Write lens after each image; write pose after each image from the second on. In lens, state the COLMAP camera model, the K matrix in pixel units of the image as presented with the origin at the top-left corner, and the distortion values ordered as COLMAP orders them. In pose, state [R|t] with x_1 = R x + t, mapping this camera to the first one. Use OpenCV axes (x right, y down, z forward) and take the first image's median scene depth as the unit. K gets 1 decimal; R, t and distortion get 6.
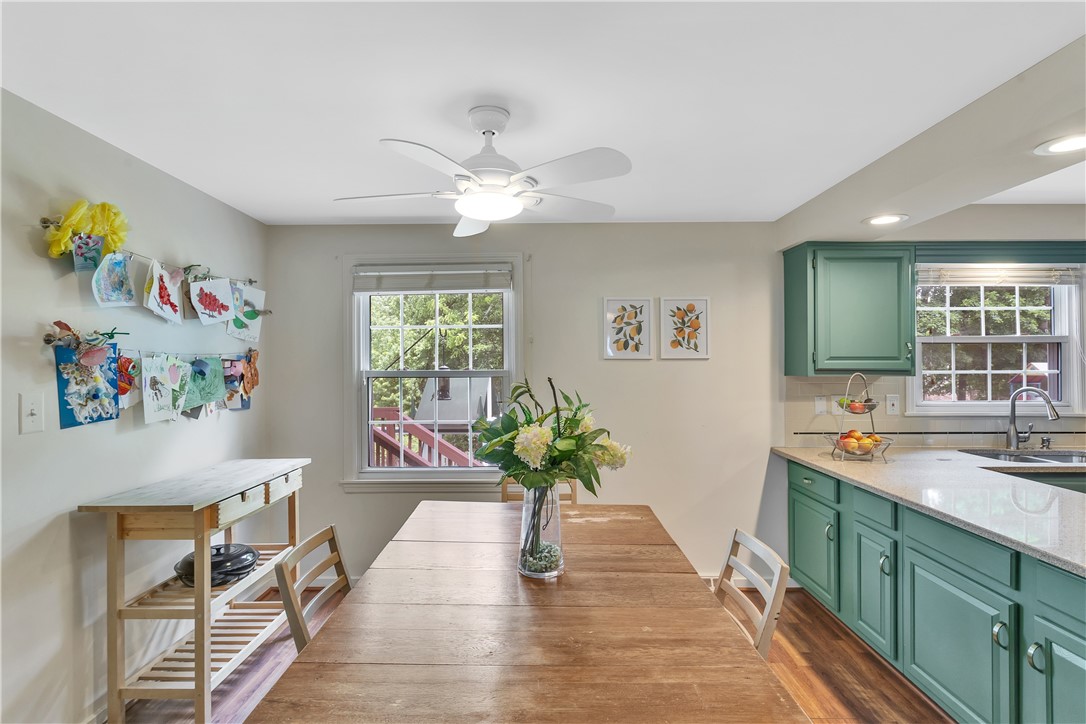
lens RADIAL K [[545.0, 0, 540.9], [0, 545.0, 362.7], [0, 0, 1]] dist [0.001294, 0.001120]
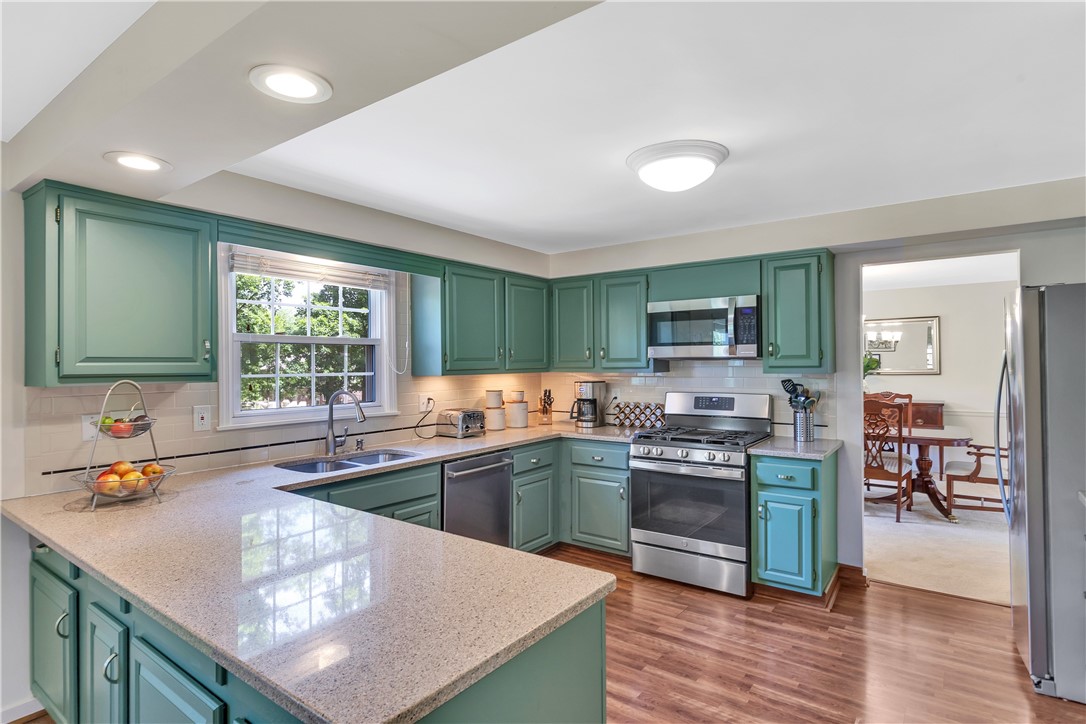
lens RADIAL K [[565.3, 0, 534.4], [0, 565.3, 358.6], [0, 0, 1]] dist [-0.006241, 0.001499]
pose [[0.589925, 0.004832, 0.807444, 0.277369], [0.004423, 0.999948, -0.009216, 0.000263], [-0.807446, 0.009008, 0.589873, 0.129125]]
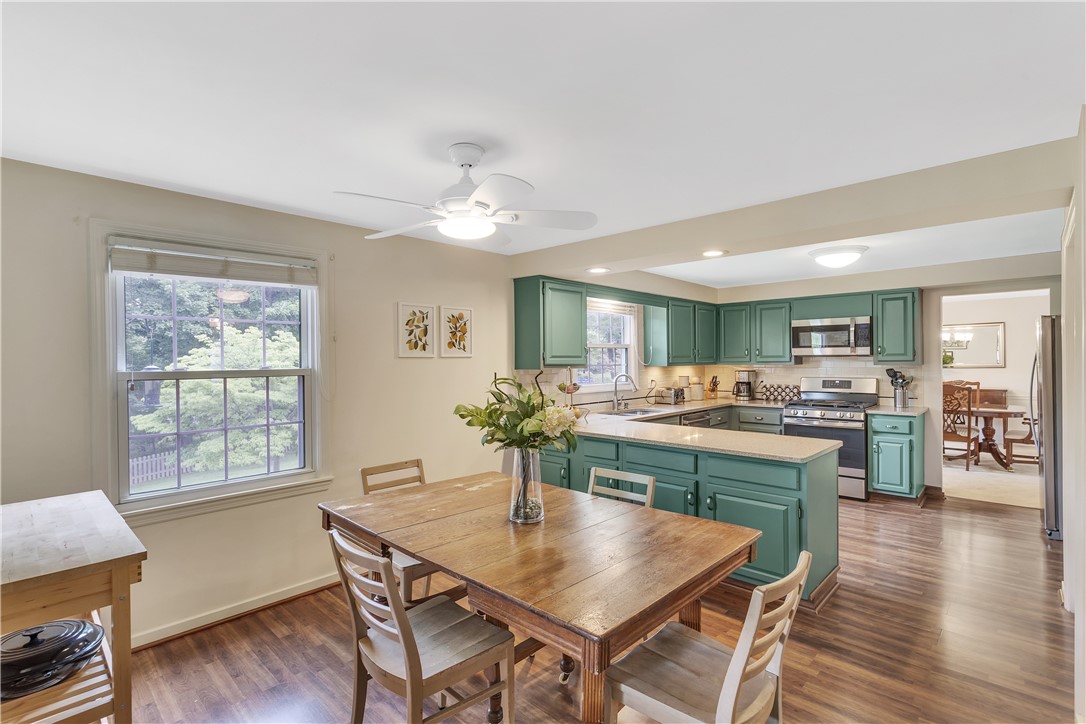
lens RADIAL K [[513.6, 0, 533.2], [0, 513.6, 359.1], [0, 0, 1]] dist [0.001269, 0.000069]
pose [[0.692110, -0.001800, 0.721790, -0.474701], [0.004845, 0.999986, -0.002152, 0.000639], [-0.721776, 0.004986, 0.692109, 0.074542]]
